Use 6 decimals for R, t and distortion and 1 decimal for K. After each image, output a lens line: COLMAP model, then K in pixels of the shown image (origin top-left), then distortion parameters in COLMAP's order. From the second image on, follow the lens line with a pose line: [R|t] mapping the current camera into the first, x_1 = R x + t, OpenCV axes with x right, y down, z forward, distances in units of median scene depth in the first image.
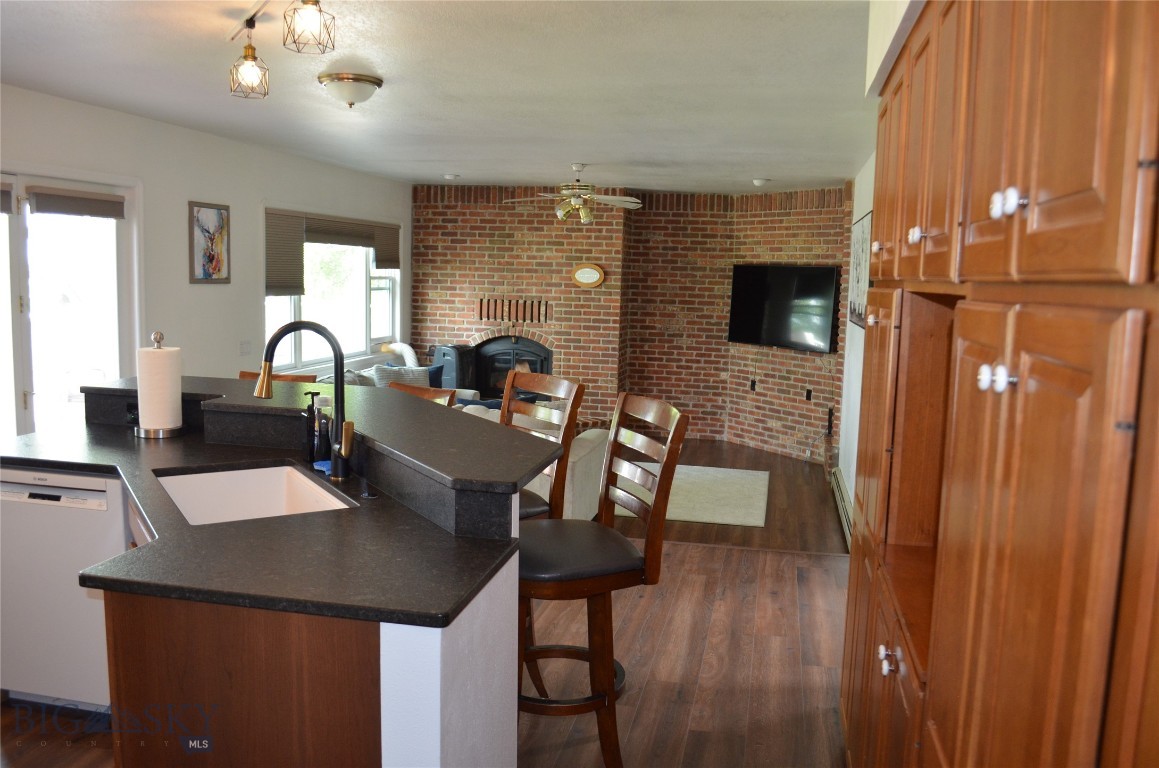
lens RADIAL K [[924.5, 0, 610.1], [0, 924.5, 388.8], [0, 0, 1]] dist [-0.081763, 0.013917]
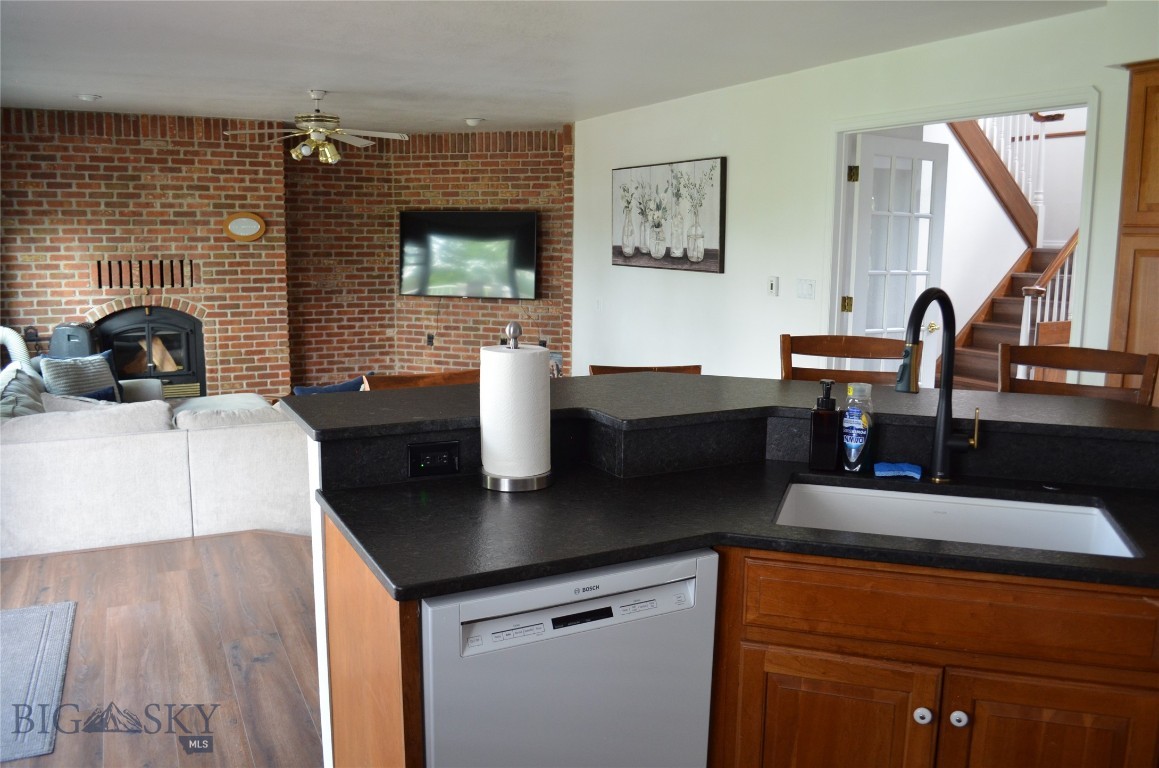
lens RADIAL K [[924.5, 0, 582.9], [0, 924.5, 381.9], [0, 0, 1]] dist [-0.081763, 0.013917]
pose [[0.782983, -0.119147, 0.610526, -0.296248], [0.087110, 0.992815, 0.082037, -0.024283], [-0.615914, -0.011051, 0.787736, 0.160893]]
